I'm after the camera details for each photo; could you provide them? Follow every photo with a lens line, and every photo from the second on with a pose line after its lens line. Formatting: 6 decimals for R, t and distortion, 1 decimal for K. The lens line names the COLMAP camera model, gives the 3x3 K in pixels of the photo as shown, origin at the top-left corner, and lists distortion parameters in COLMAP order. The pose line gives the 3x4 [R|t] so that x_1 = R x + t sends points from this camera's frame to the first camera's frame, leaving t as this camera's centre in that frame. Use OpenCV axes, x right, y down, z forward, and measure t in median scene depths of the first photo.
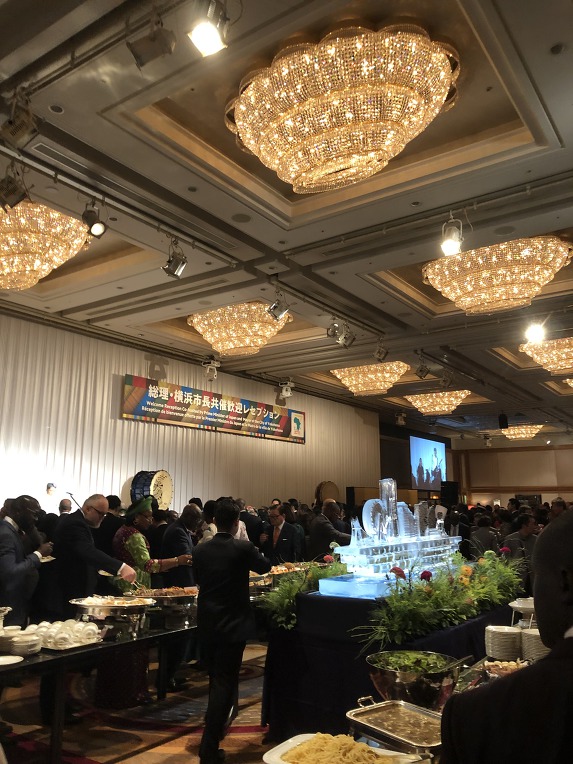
lens RADIAL K [[636.3, 0, 287.3], [0, 636.3, 380.6], [0, 0, 1]] dist [0.070142, 0.000463]
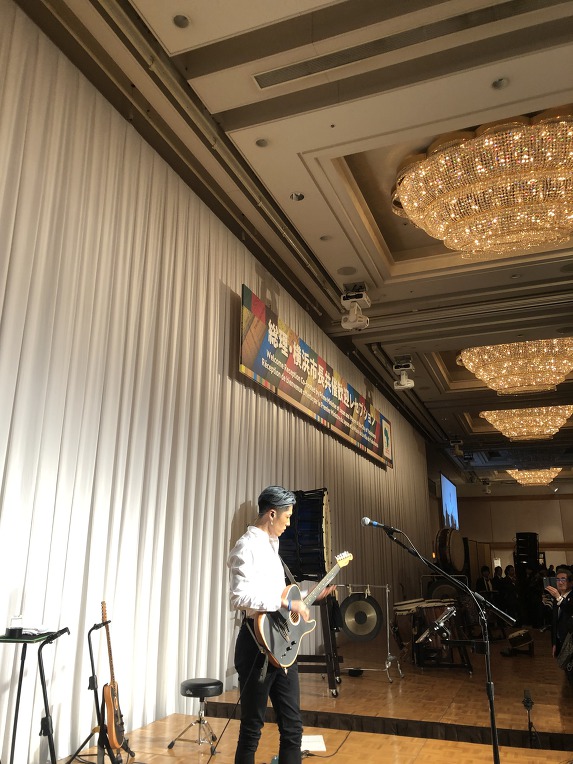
lens RADIAL K [[636.3, 0, 286.5], [0, 636.3, 382.9], [0, 0, 1]] dist [0.070142, 0.000463]
pose [[0.972984, 0.060001, 0.222939, -0.278583], [-0.040591, 0.995055, -0.090654, 0.090350], [-0.227276, 0.079156, 0.970608, 0.462658]]
